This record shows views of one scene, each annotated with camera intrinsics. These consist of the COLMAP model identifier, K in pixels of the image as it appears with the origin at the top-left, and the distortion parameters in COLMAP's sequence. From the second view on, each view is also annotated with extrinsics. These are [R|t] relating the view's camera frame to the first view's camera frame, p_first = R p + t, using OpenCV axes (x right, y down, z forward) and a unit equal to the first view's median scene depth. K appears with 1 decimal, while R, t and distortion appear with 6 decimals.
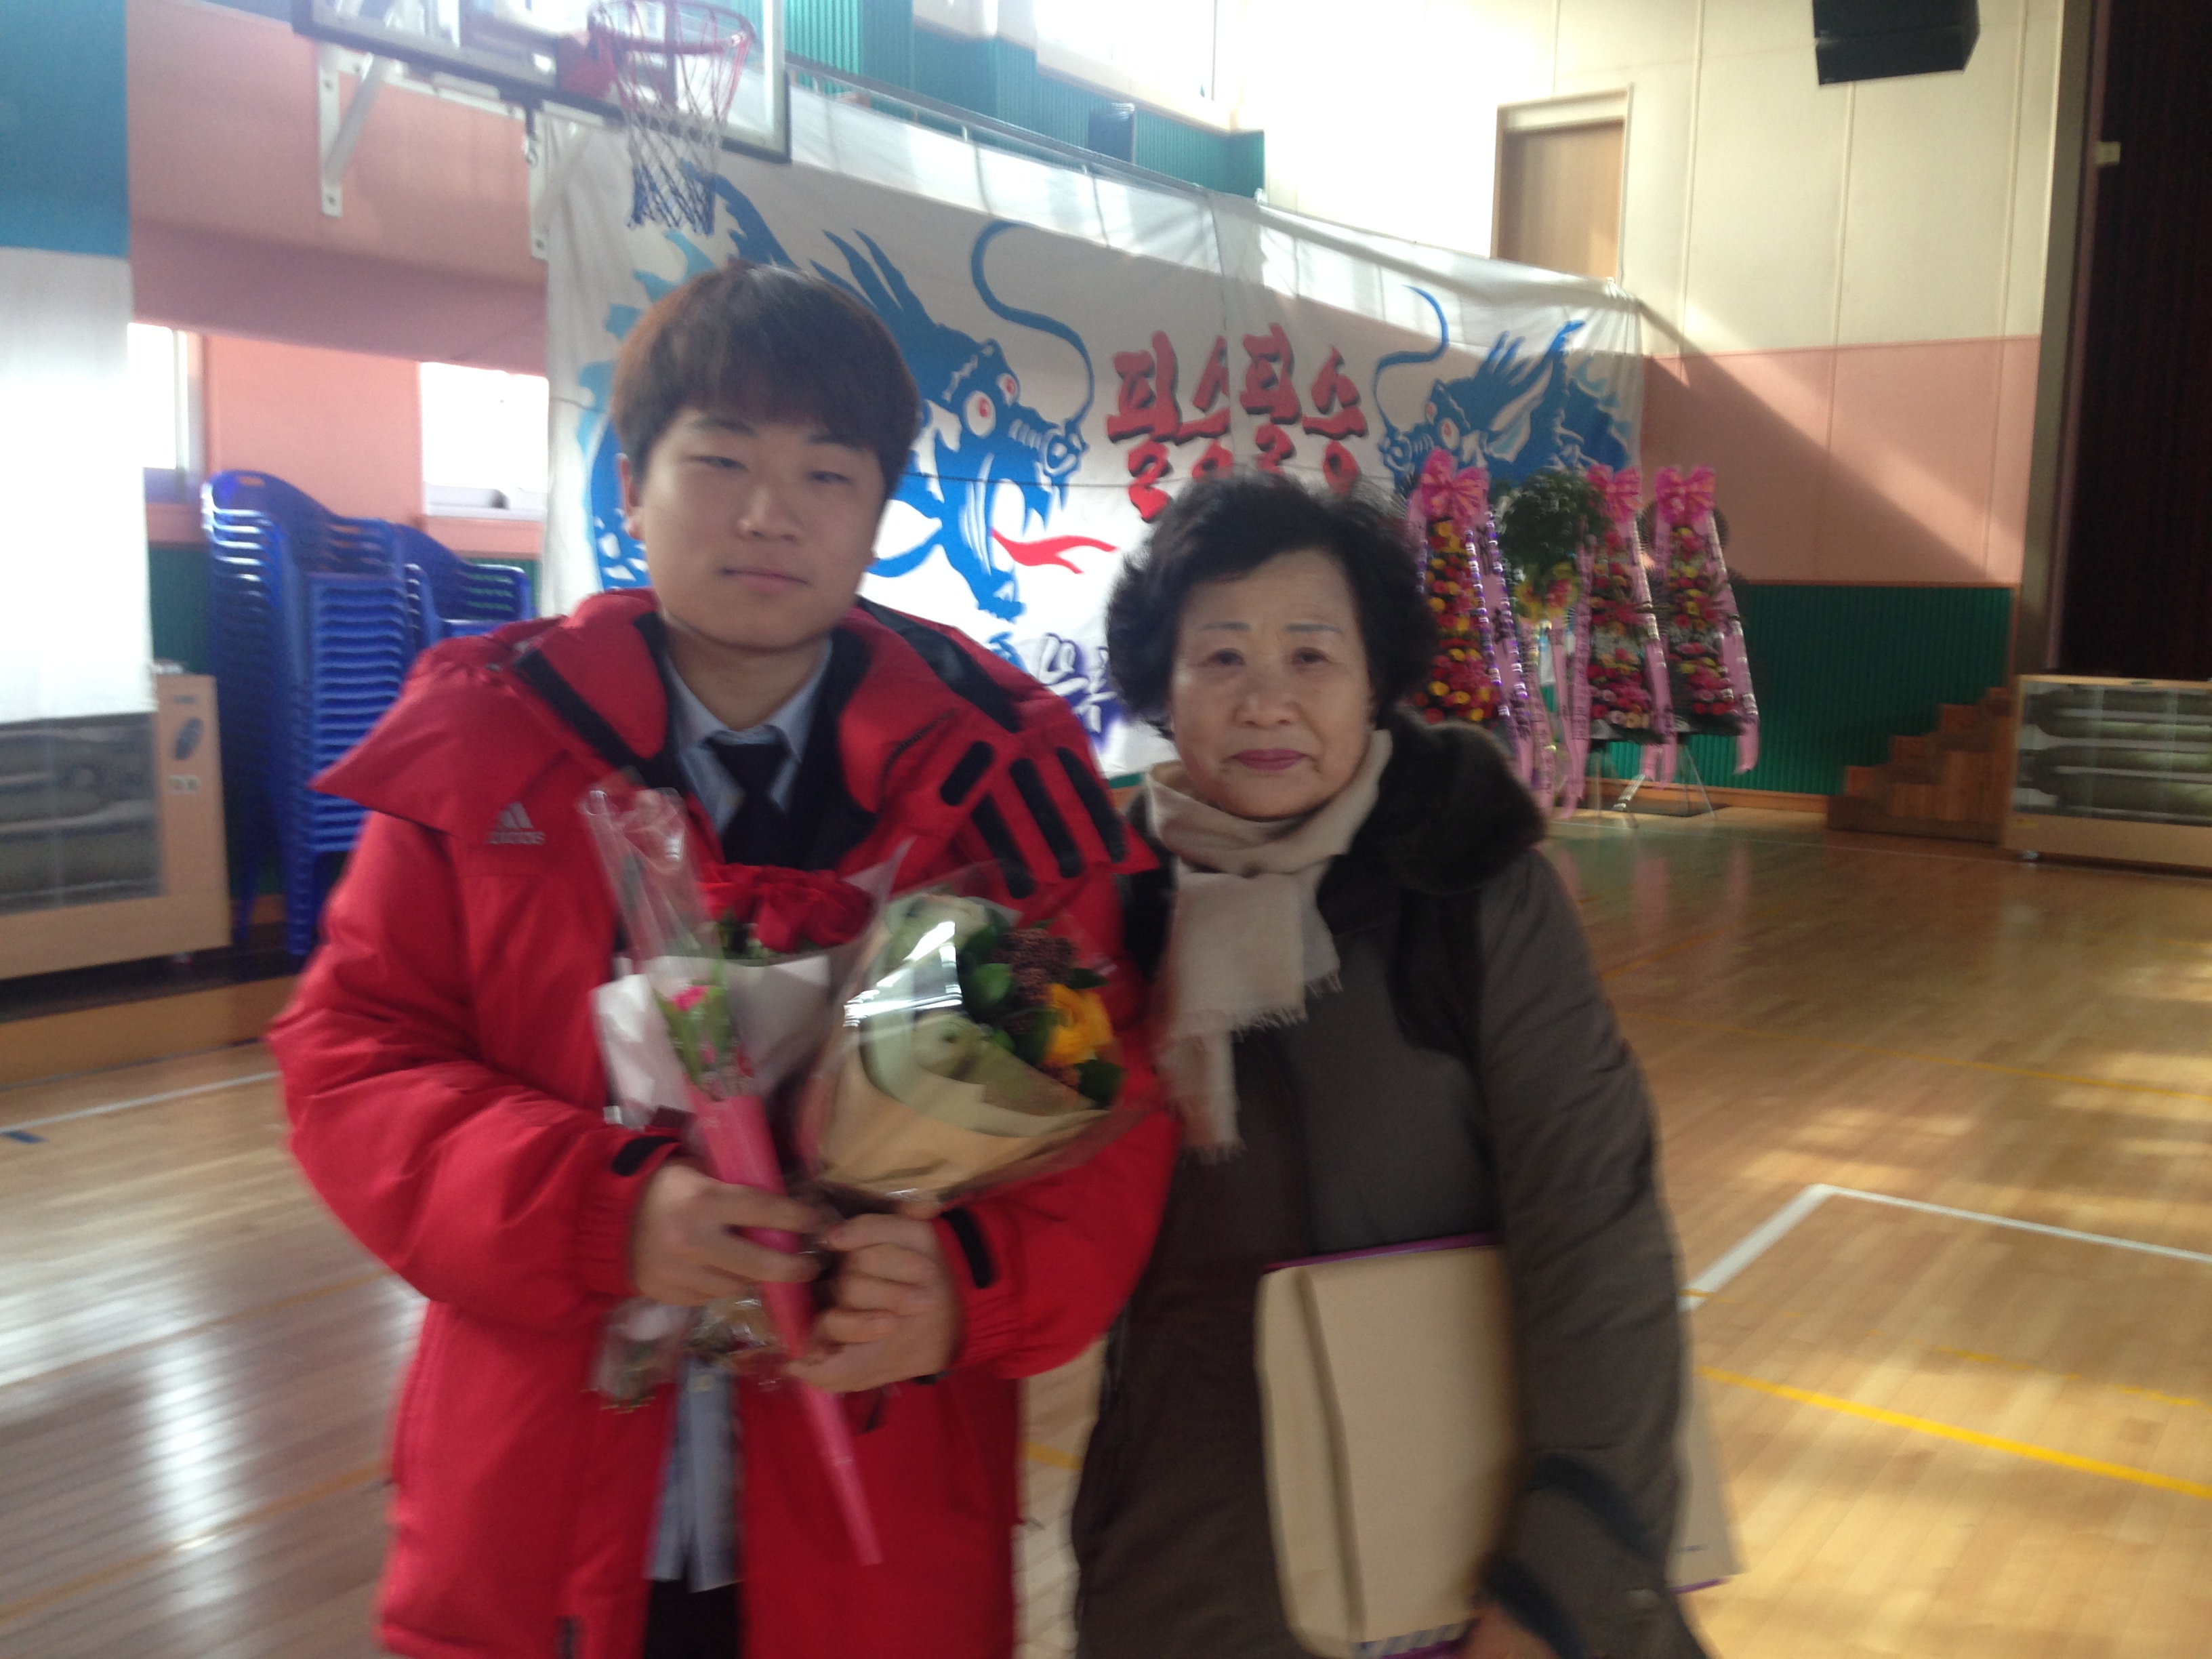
lens RADIAL K [[2030.8, 0, 1106.4], [0, 2030.8, 797.3], [0, 0, 1]] dist [0.147863, -0.227588]
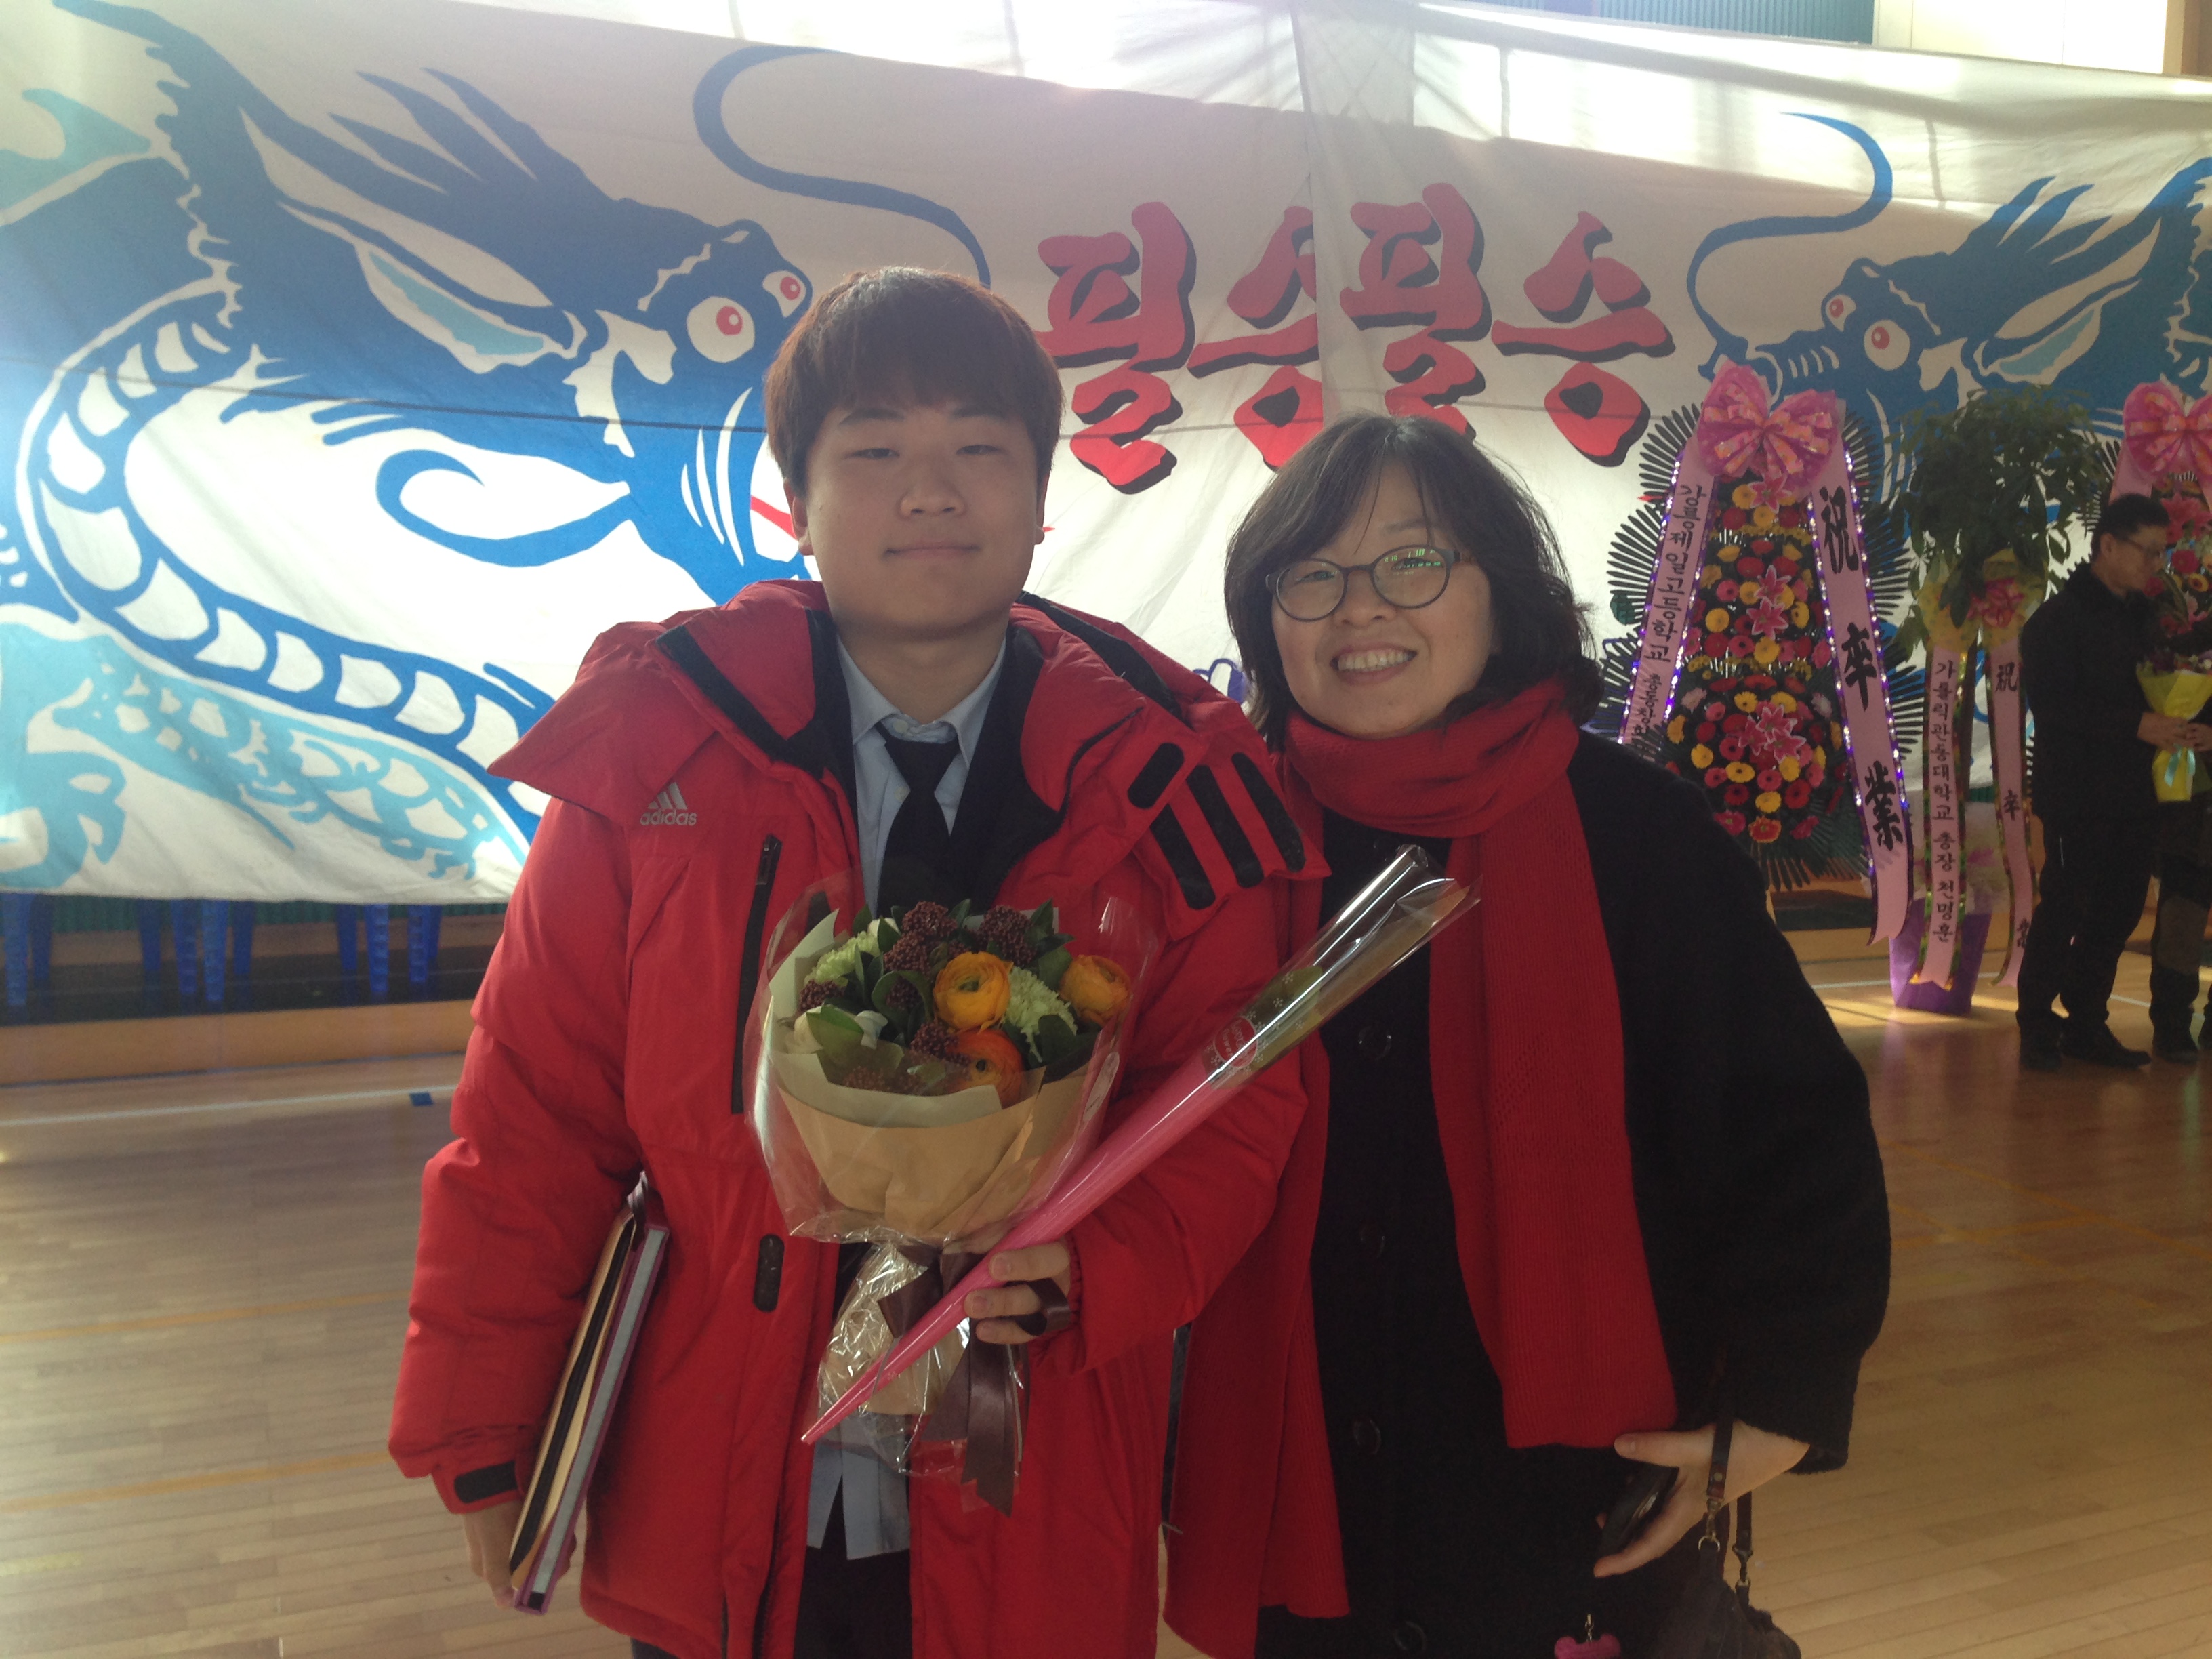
lens RADIAL K [[2034.6, 0, 1101.6], [0, 2034.6, 829.9], [0, 0, 1]] dist [0.170308, -0.297656]
pose [[0.851700, 0.061339, -0.520428, 0.352066], [-0.059746, 0.998016, 0.019852, -0.034446], [0.520613, 0.014186, 0.853675, 0.398672]]
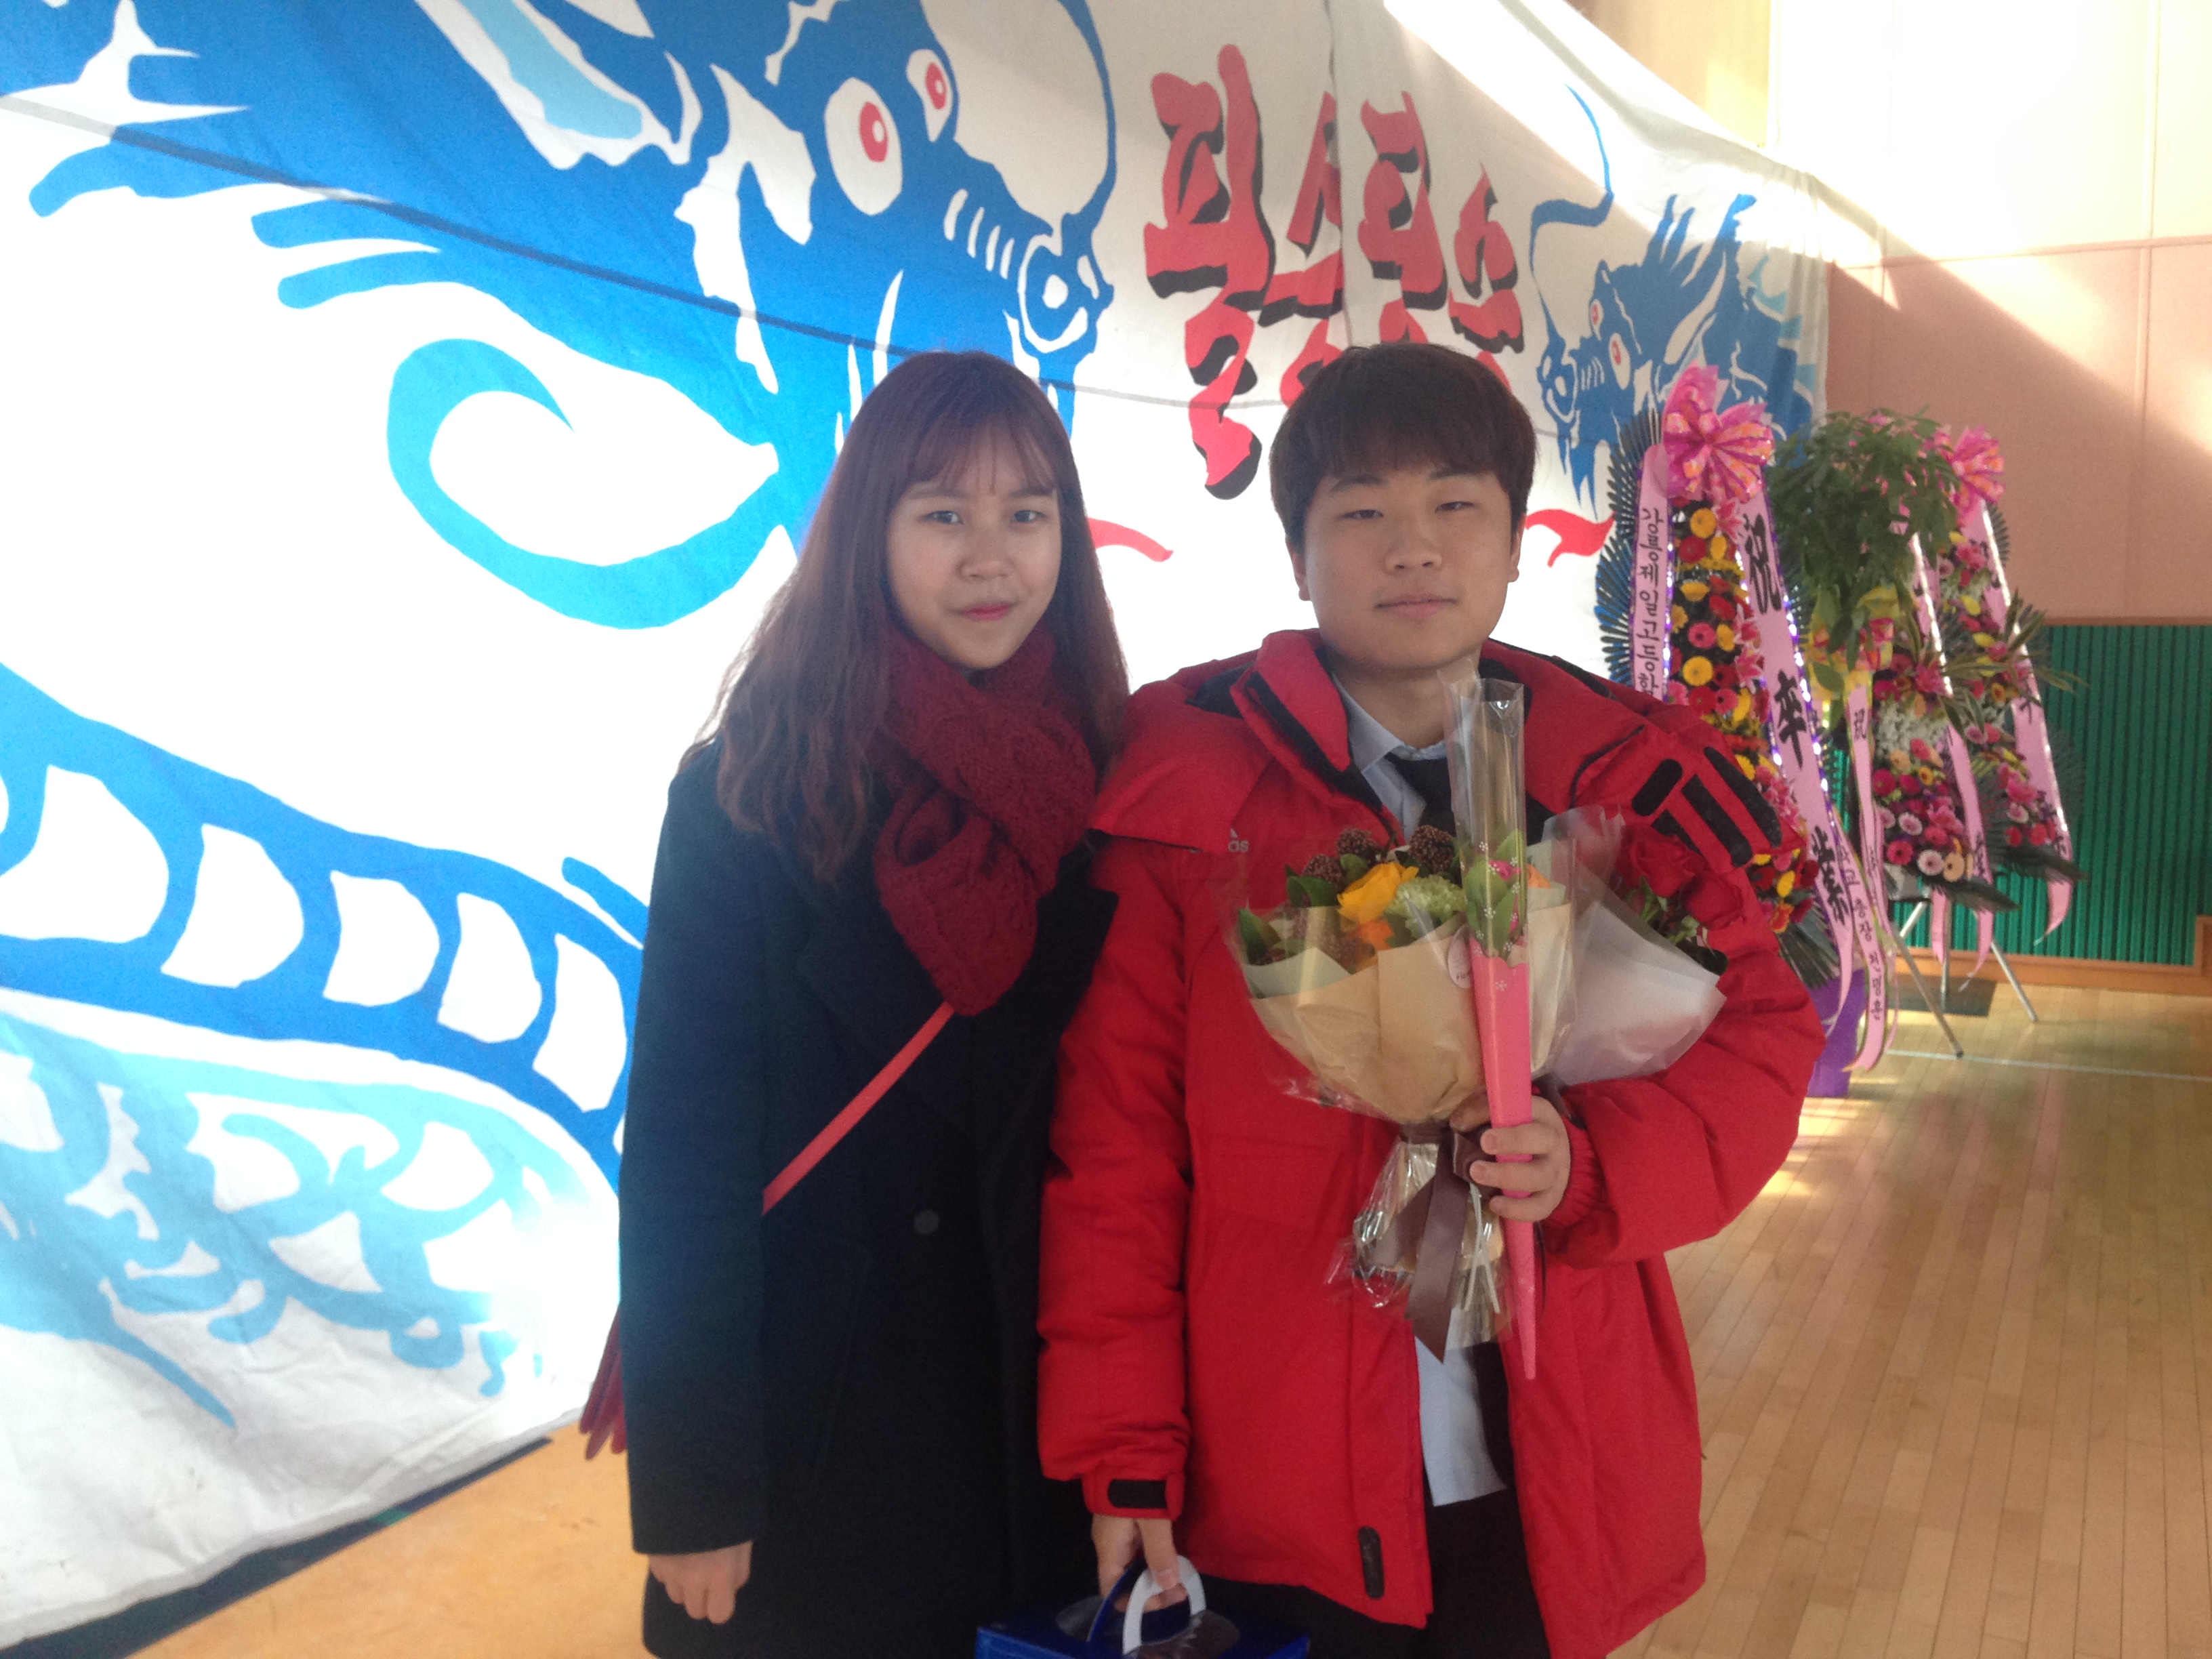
lens RADIAL K [[2022.7, 0, 1106.0], [0, 2022.7, 829.5], [0, 0, 1]] dist [0.141079, -0.195111]
pose [[0.989338, -0.031031, 0.142292, -0.062699], [0.032784, 0.999413, -0.009989, -0.057738], [-0.141899, 0.014547, 0.989774, 0.549256]]
